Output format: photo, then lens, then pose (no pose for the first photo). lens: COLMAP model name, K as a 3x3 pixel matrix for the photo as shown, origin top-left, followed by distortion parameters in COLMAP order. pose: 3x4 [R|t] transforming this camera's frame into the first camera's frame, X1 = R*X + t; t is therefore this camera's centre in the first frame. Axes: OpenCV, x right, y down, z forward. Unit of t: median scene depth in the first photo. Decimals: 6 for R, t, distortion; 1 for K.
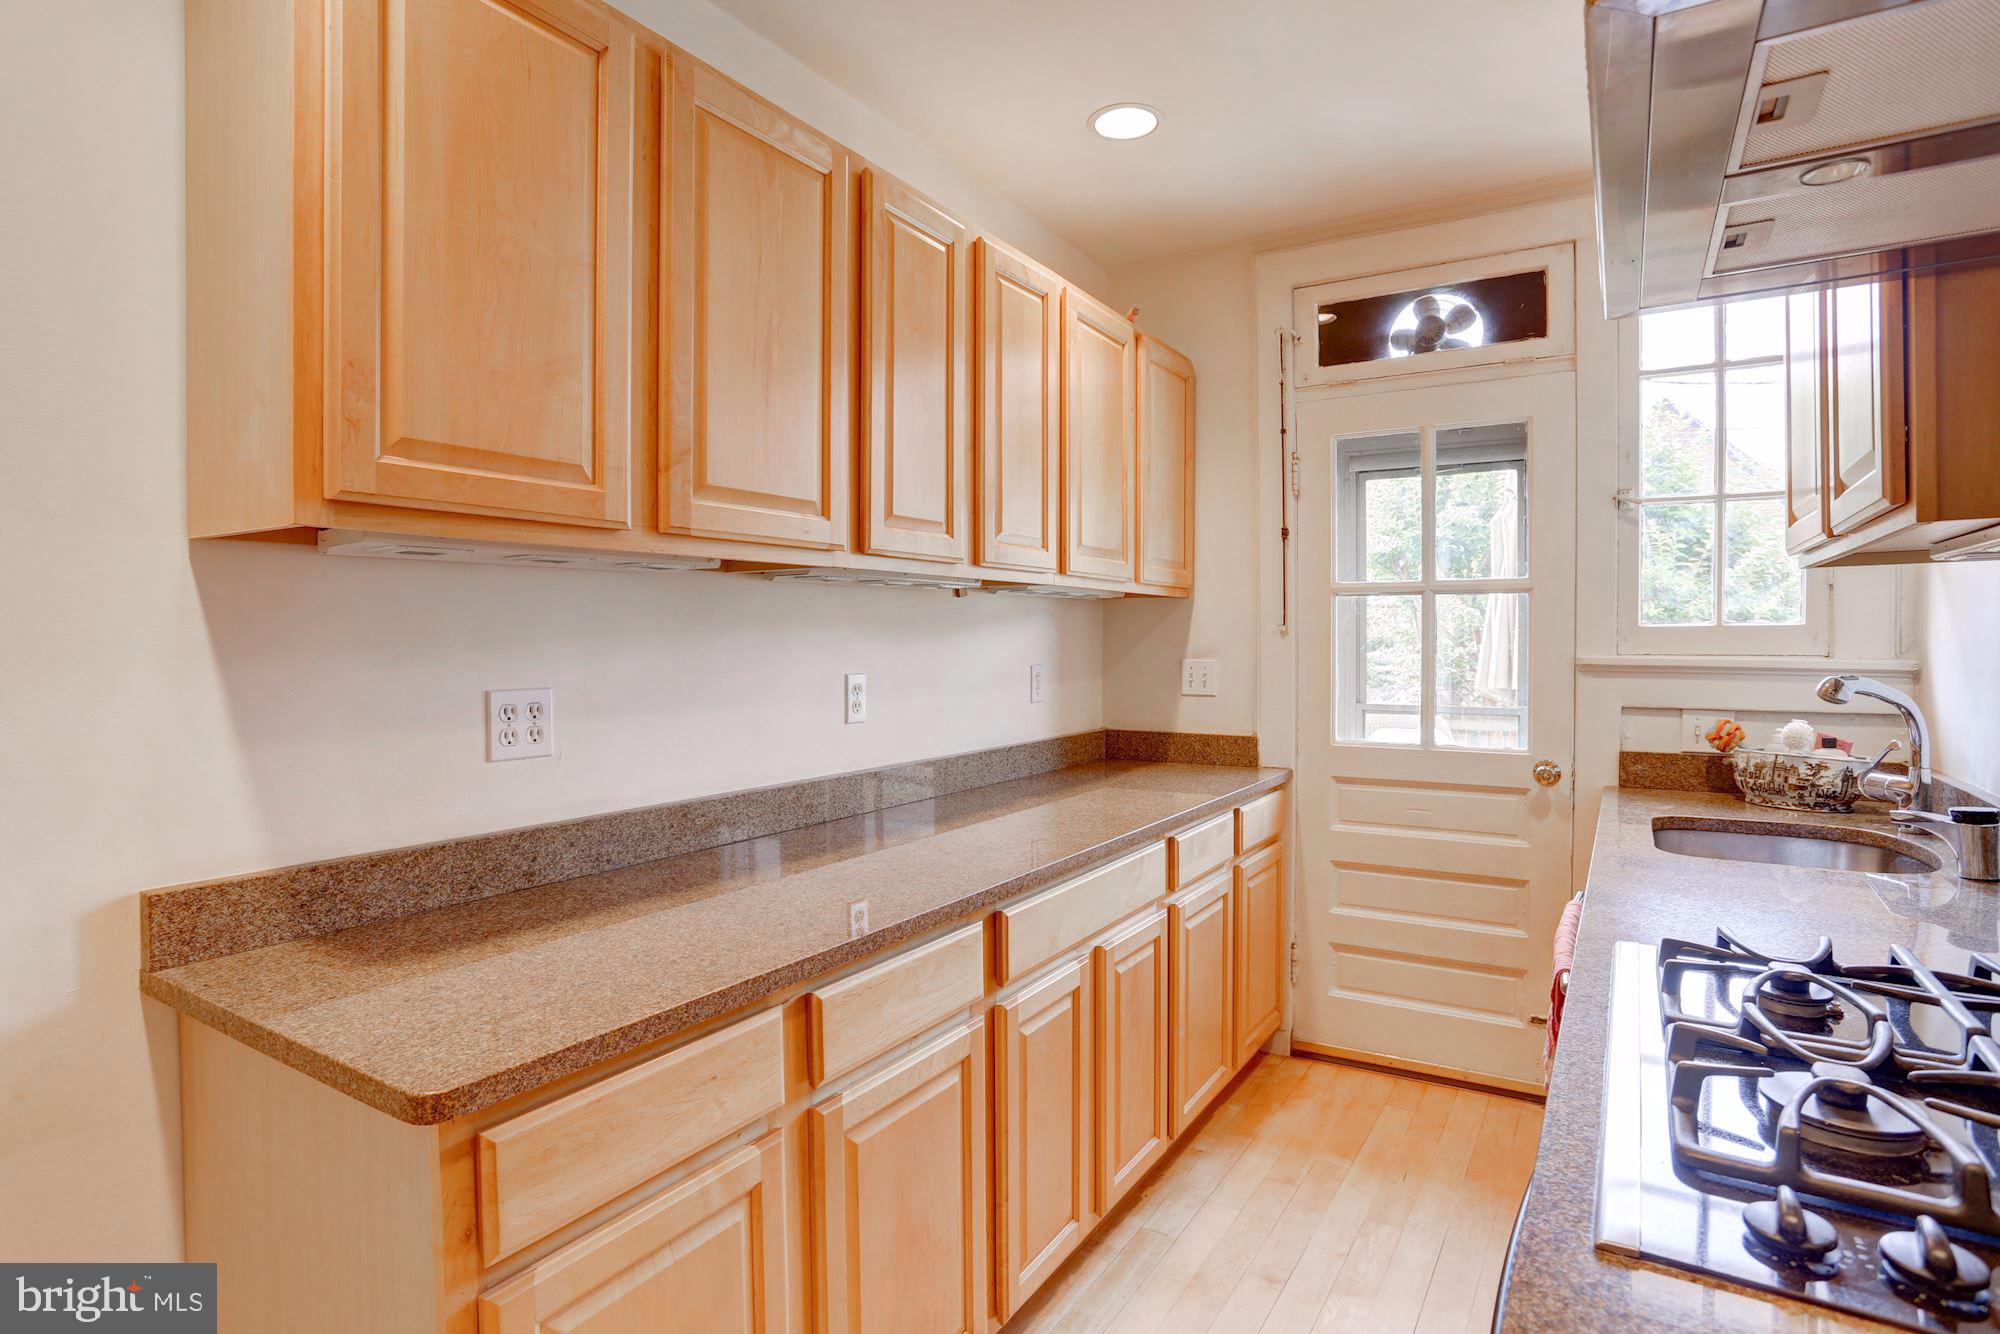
lens RADIAL K [[1015.6, 0, 1004.5], [0, 1015.6, 634.6], [0, 0, 1]] dist [-0.067763, 0.034464]
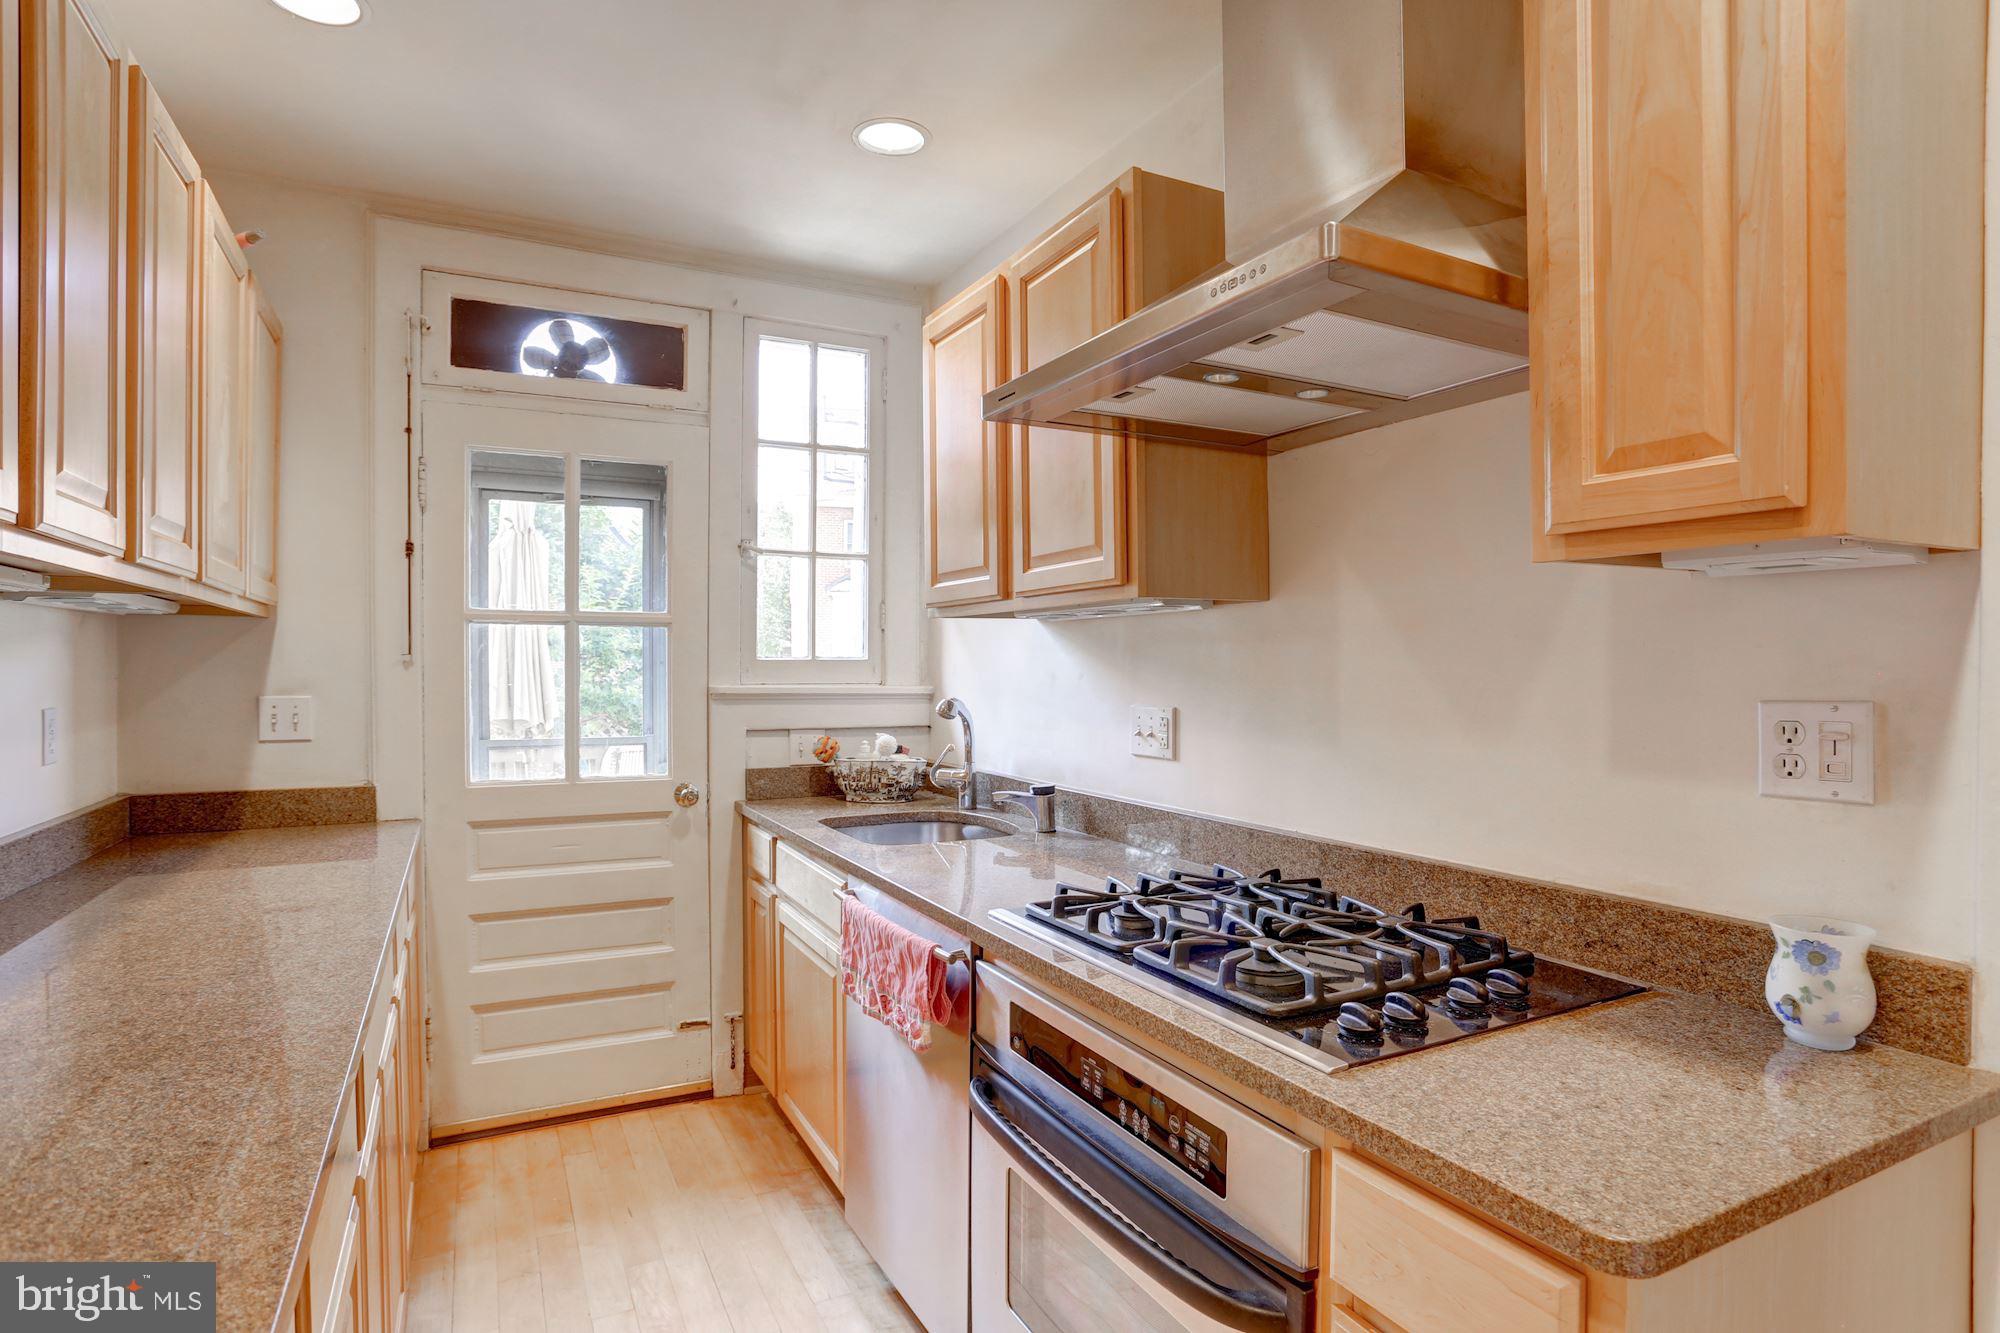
lens RADIAL K [[1029.1, 0, 1003.3], [0, 1029.1, 658.7], [0, 0, 1]] dist [-0.067788, 0.036095]
pose [[0.528284, 0.009467, 0.849015, -0.205491], [-0.005107, 0.999955, -0.007972, -0.001214], [-0.849052, -0.000125, 0.528309, 0.120161]]
